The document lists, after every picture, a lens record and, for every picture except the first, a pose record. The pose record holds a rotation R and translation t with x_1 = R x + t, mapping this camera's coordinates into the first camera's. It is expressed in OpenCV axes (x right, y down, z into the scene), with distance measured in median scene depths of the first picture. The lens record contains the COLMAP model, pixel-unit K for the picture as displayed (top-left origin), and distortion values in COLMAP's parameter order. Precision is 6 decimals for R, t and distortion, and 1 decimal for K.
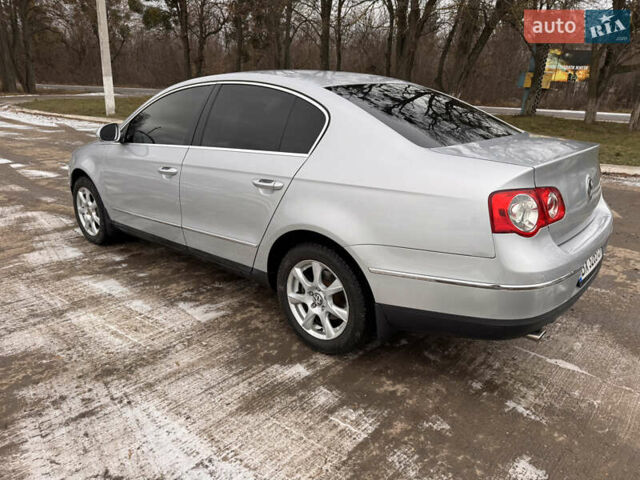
lens RADIAL K [[463.5, 0, 323.0], [0, 463.5, 239.1], [0, 0, 1]] dist [0.044679, -0.057901]
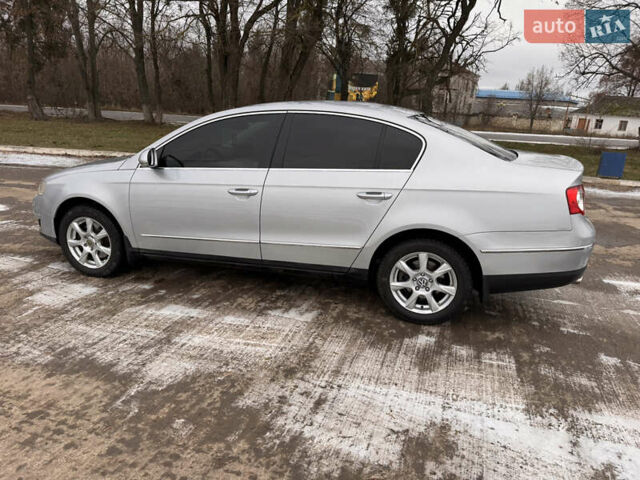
lens RADIAL K [[463.5, 0, 323.0], [0, 463.5, 239.1], [0, 0, 1]] dist [0.044679, -0.057901]
pose [[0.905554, -0.104829, 0.411075, -0.774974], [0.115975, 0.993250, -0.002190, -0.017795], [-0.408071, 0.049657, 0.911599, -0.058142]]
